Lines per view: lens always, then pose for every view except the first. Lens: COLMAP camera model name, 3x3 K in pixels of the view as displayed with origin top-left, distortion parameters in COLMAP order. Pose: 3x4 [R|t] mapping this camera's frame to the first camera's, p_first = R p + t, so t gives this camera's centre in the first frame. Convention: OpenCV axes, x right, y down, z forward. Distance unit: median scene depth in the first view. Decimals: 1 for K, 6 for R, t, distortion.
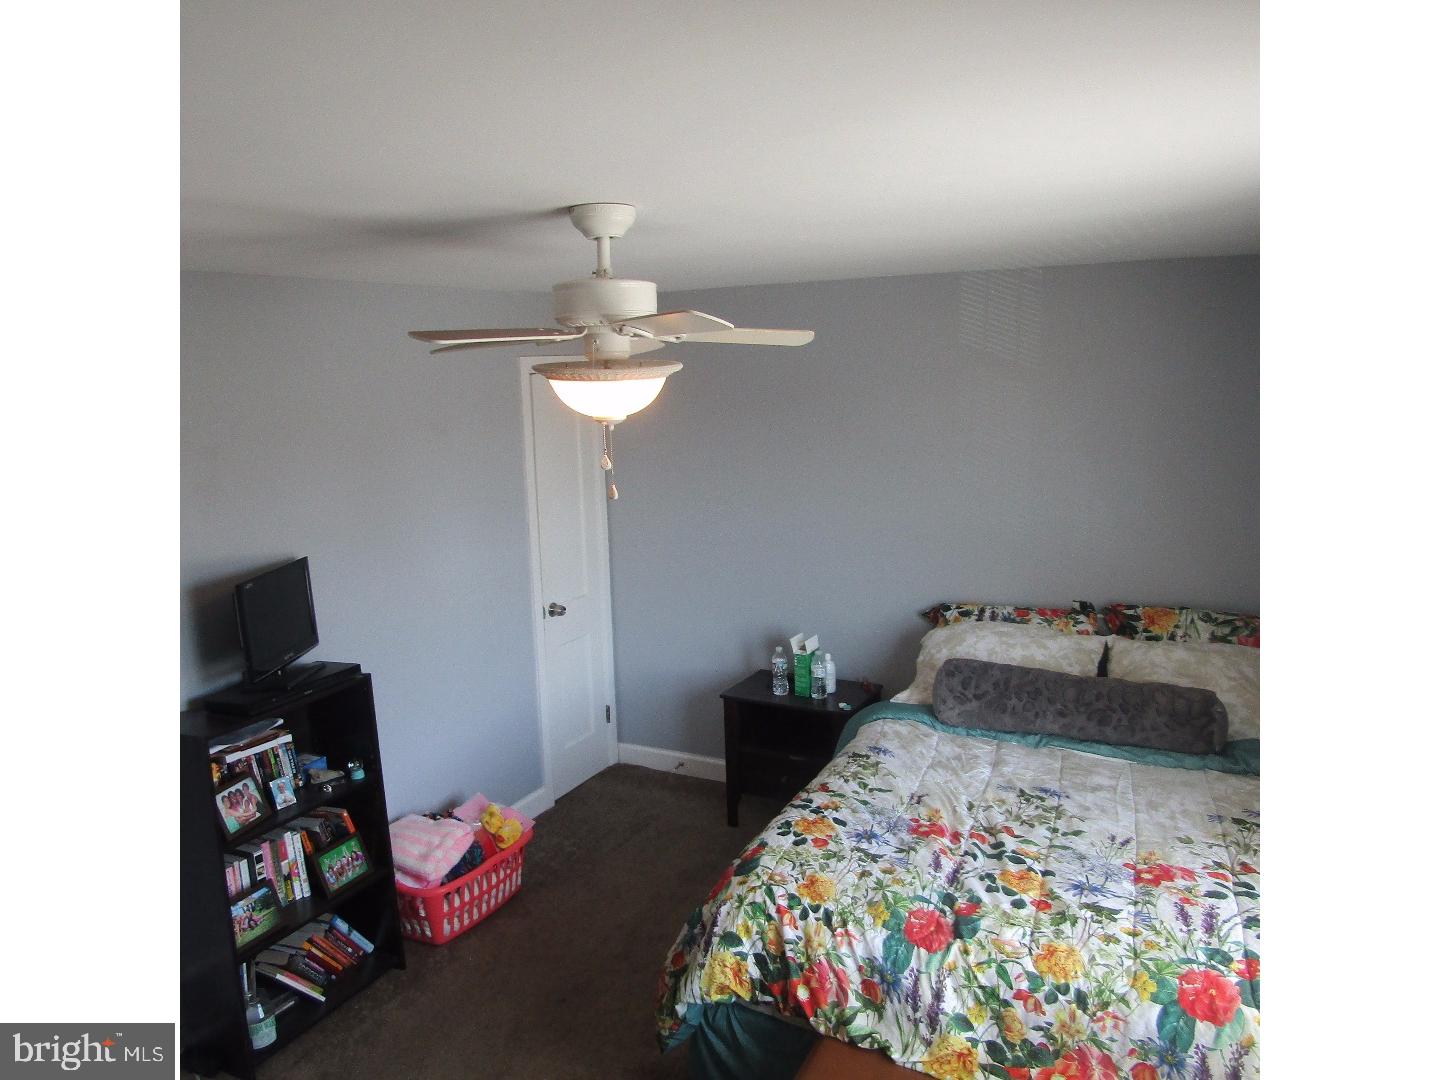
lens RADIAL K [[1032.6, 0, 717.7], [0, 1032.6, 538.3], [0, 0, 1]] dist [-0.011275, 0.004050]
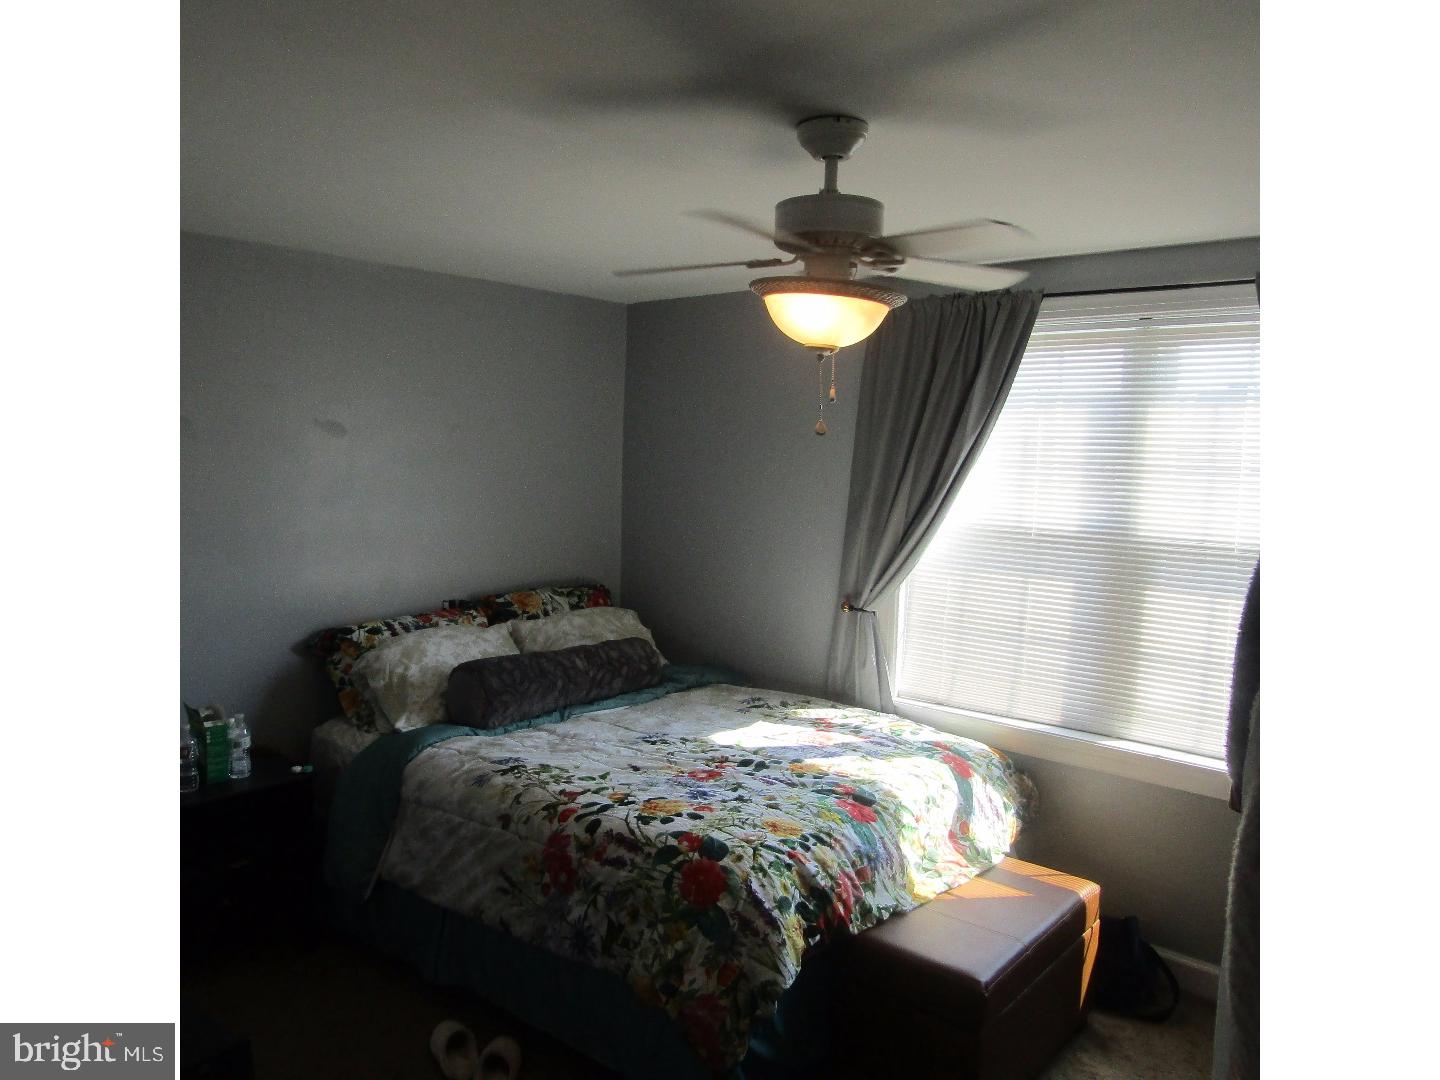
lens RADIAL K [[1032.6, 0, 717.5], [0, 1032.6, 543.3], [0, 0, 1]] dist [-0.011275, 0.004050]
pose [[0.237731, -0.060807, 0.969426, -0.856457], [0.133802, 0.990574, 0.029322, 0.015617], [-0.962071, 0.122740, 0.243627, 0.727980]]
